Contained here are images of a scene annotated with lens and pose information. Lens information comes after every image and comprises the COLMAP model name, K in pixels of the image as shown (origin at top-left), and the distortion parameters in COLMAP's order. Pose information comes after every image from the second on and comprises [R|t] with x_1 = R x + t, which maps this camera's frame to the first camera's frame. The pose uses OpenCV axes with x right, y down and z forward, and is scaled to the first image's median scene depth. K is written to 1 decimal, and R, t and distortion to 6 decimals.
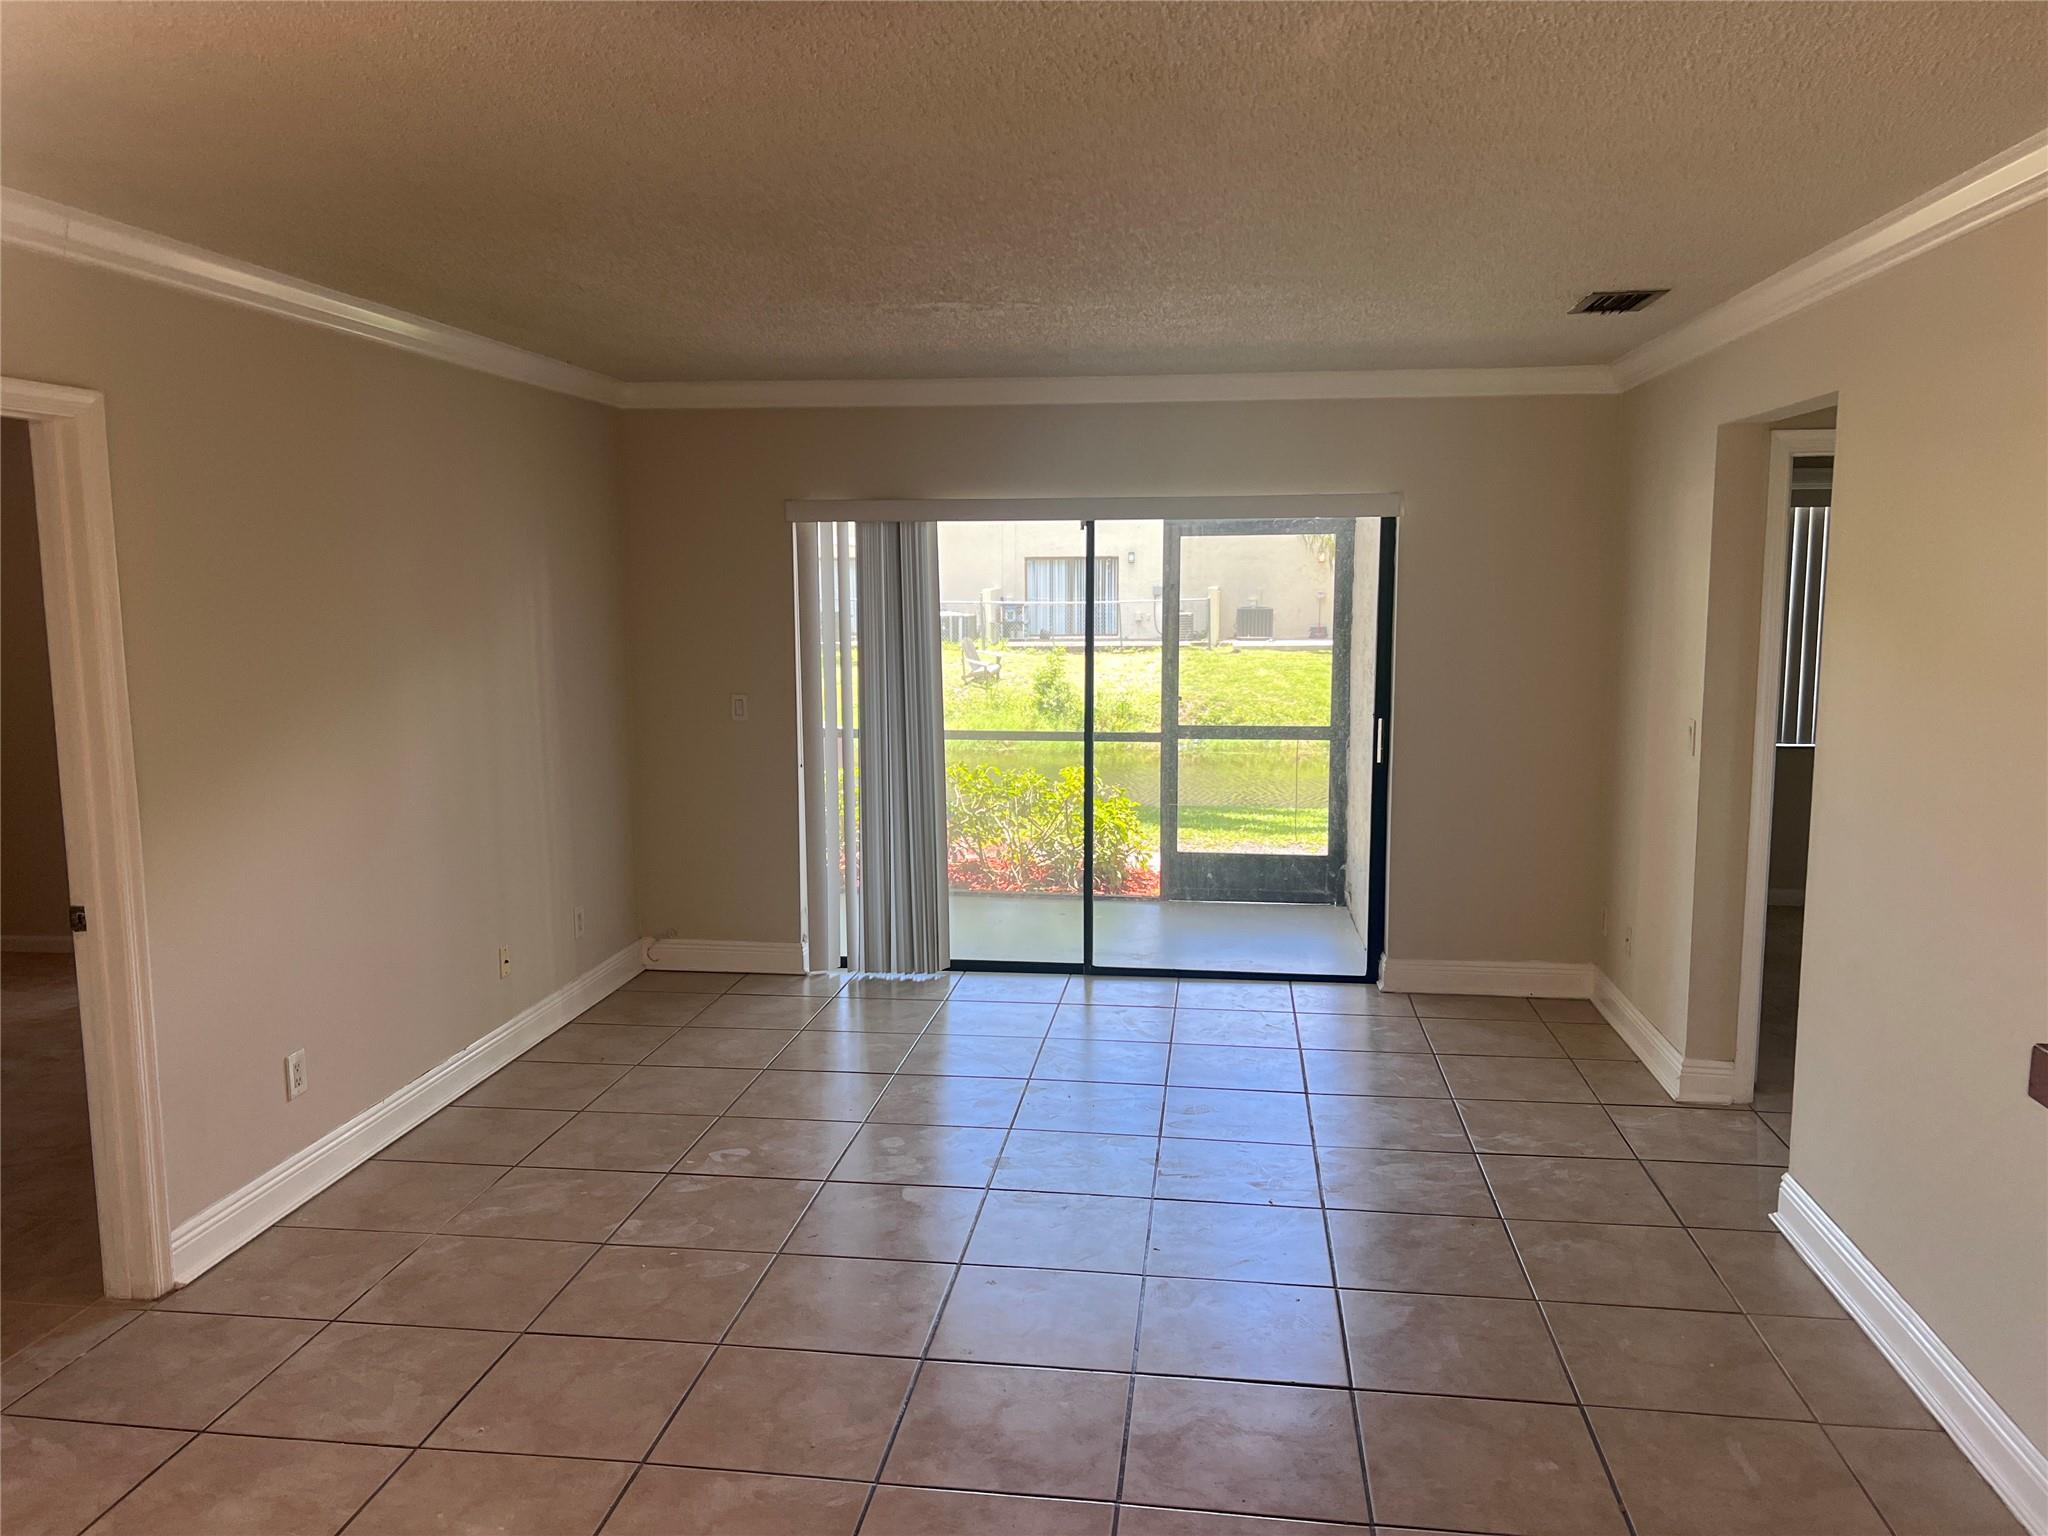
lens RADIAL K [[1538.6, 0, 1024.0], [0, 1538.6, 768.0], [0, 0, 1]] dist [0.105909, -0.002352]
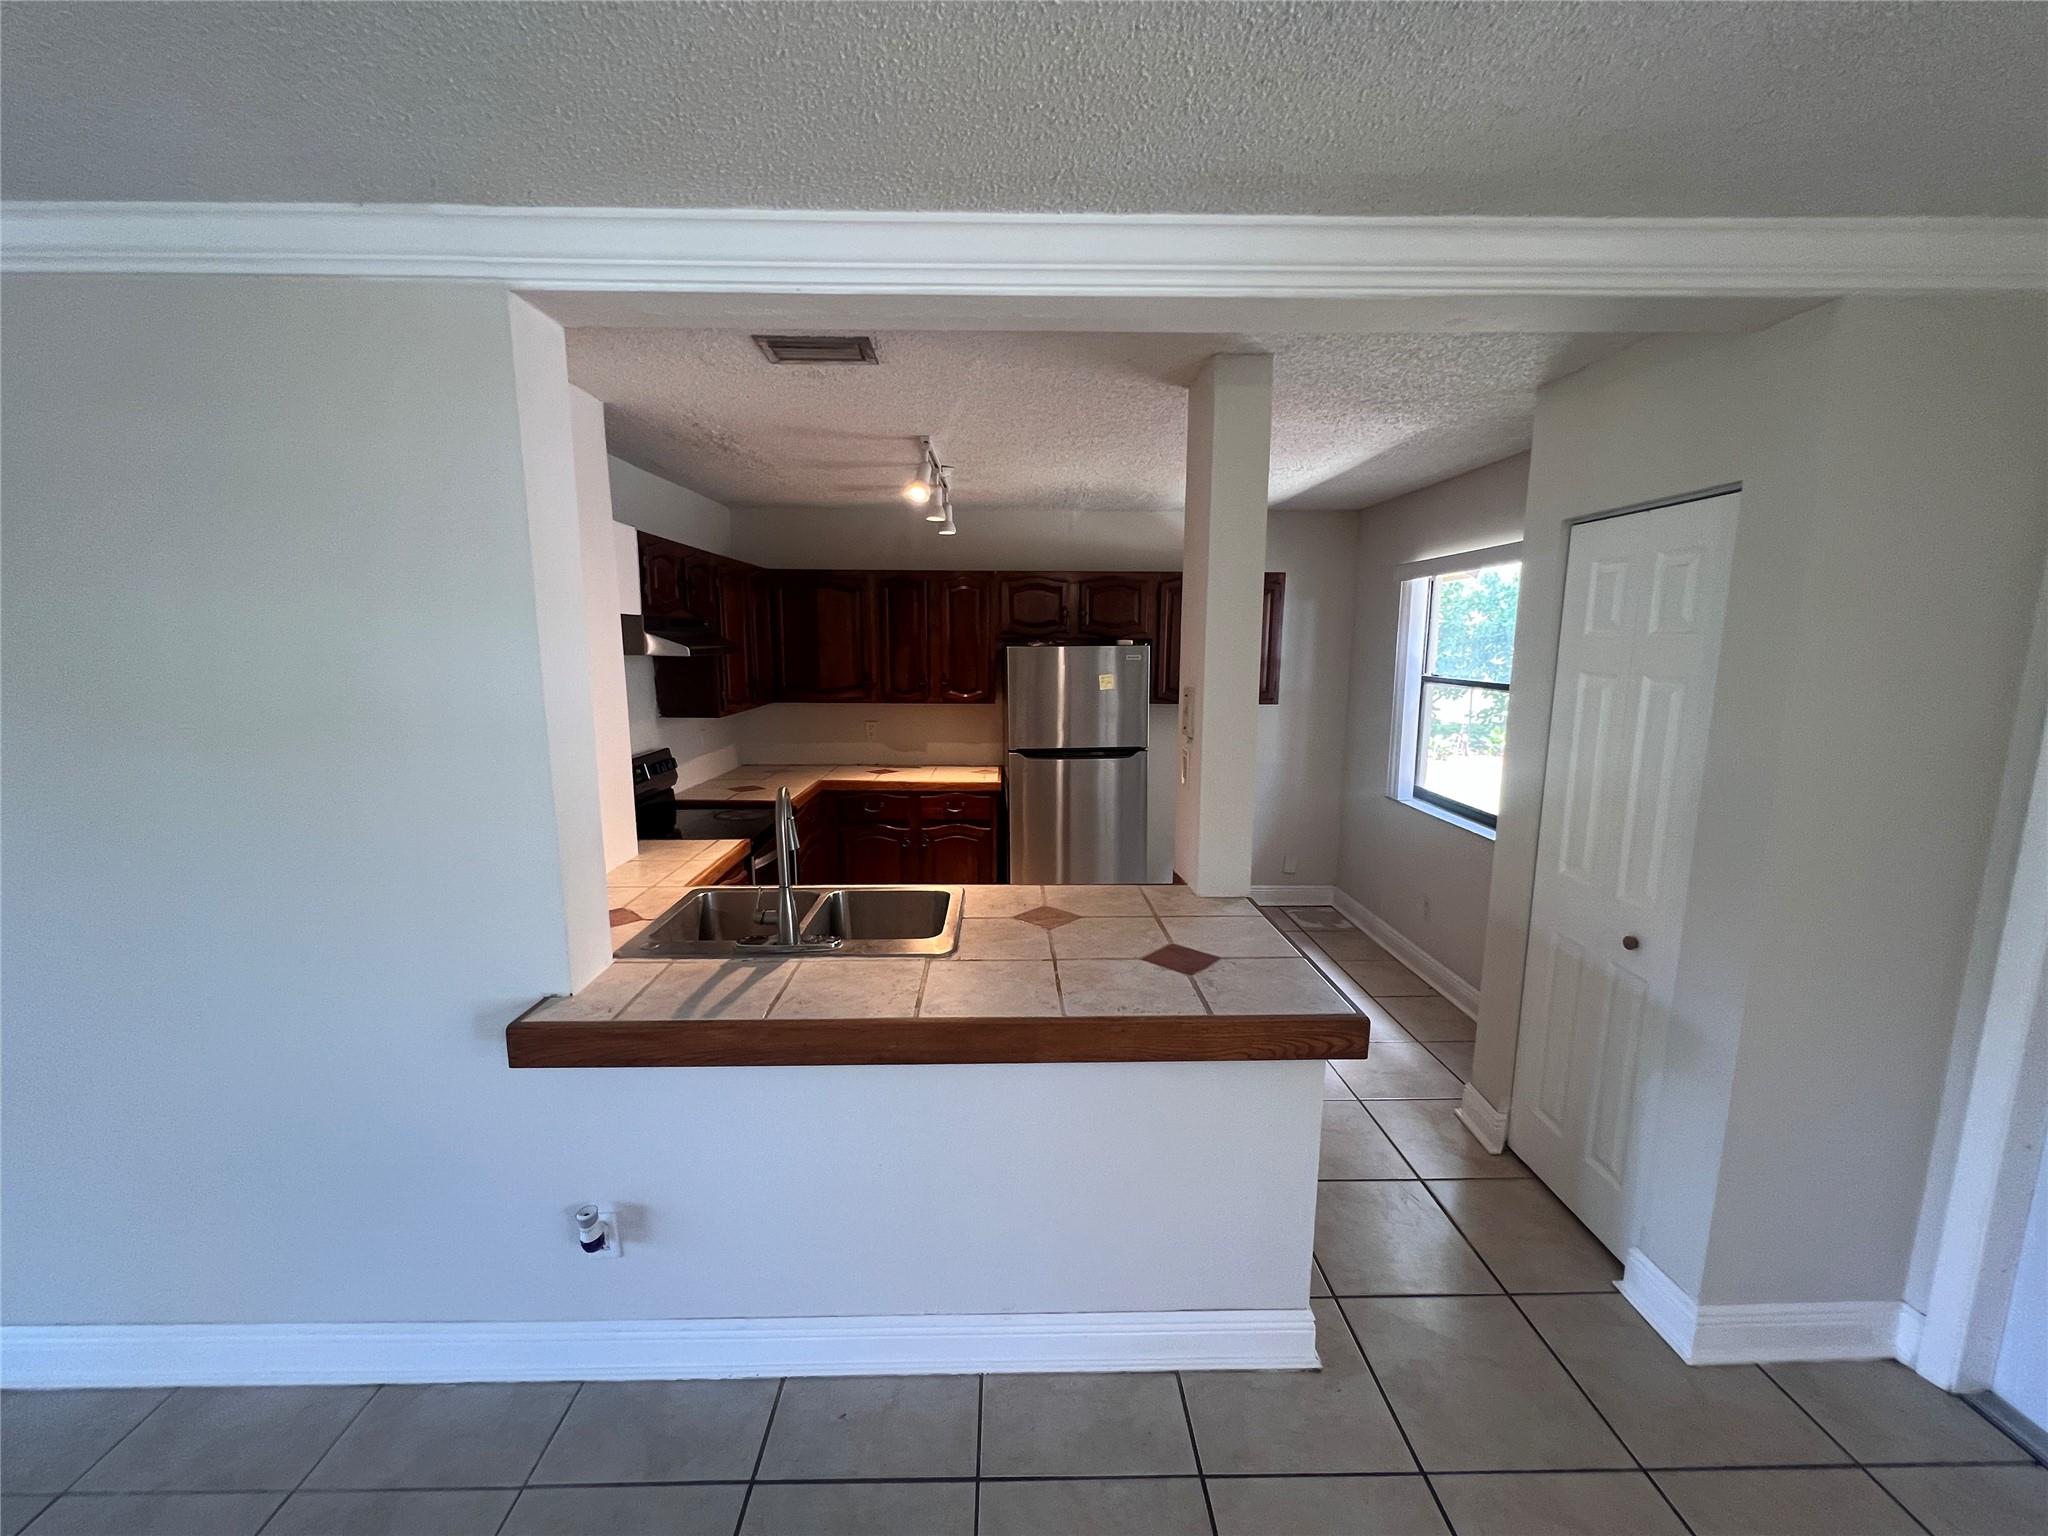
lens RADIAL K [[820.4, 0, 1022.3], [0, 820.4, 772.9], [0, 0, 1]] dist [-0.001783, -0.000595]
pose [[-0.151429, -0.151928, 0.976723, -0.002288], [0.128193, 0.976754, 0.171807, -0.029085], [-0.980120, 0.151226, -0.128433, 0.272501]]
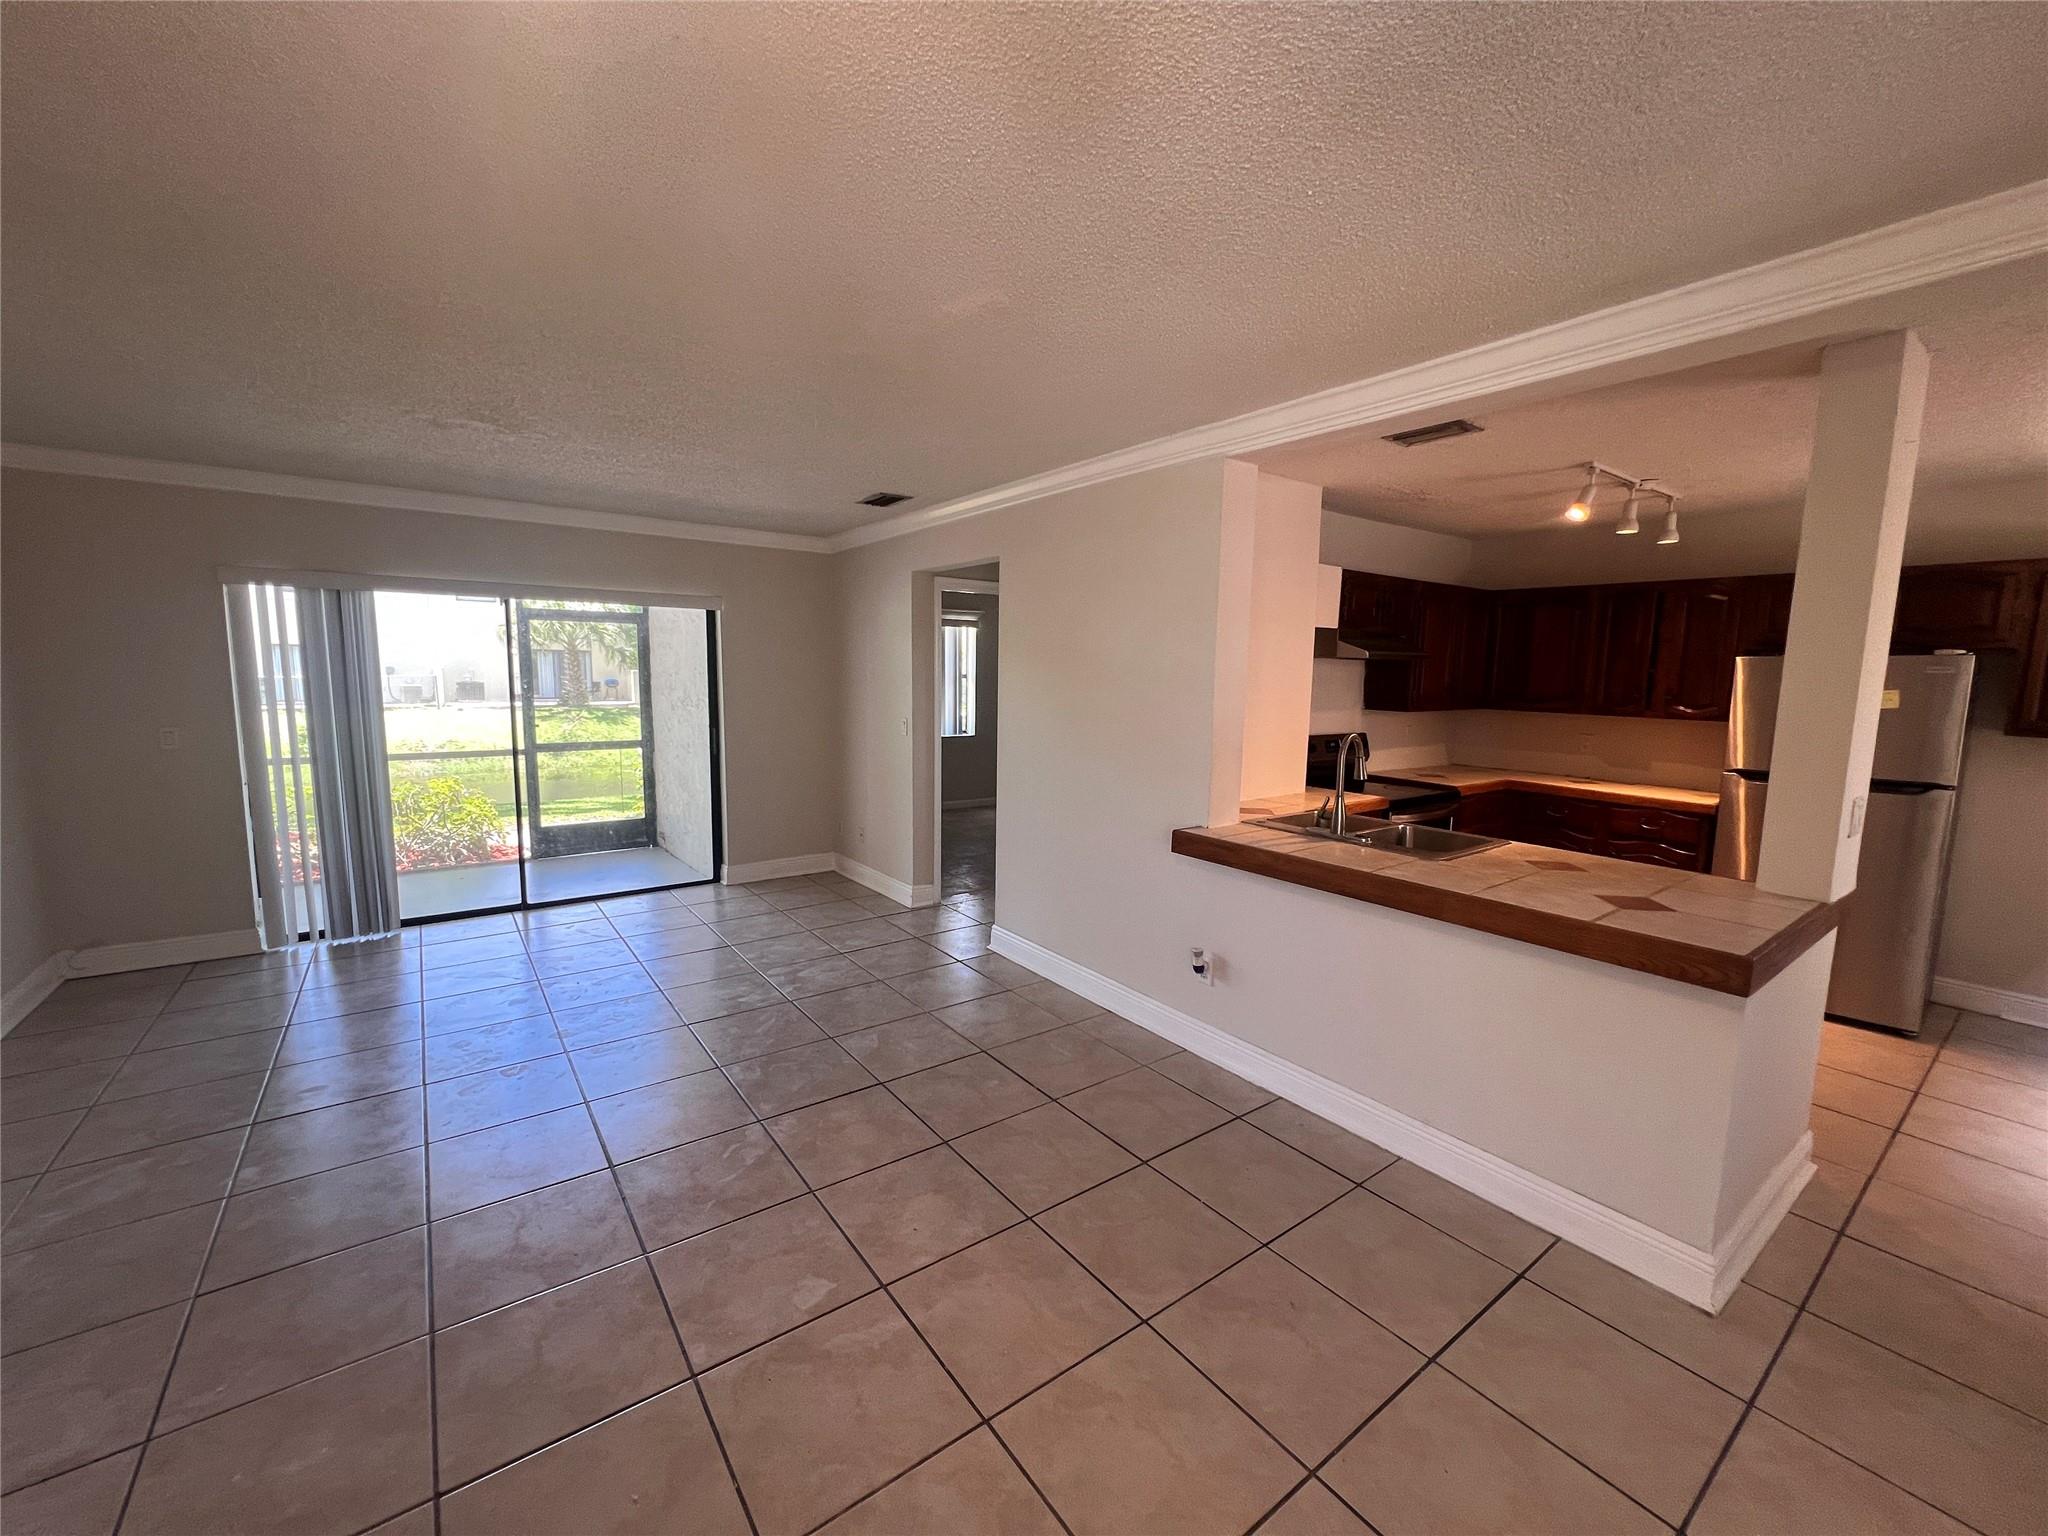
lens RADIAL K [[820.4, 0, 1022.3], [0, 820.4, 772.9], [0, 0, 1]] dist [-0.001783, -0.000595]
pose [[0.717379, -0.072509, 0.692900, -0.153374], [0.071882, 0.996965, 0.029907, 0.014950], [-0.692965, 0.028353, 0.720413, 0.109226]]
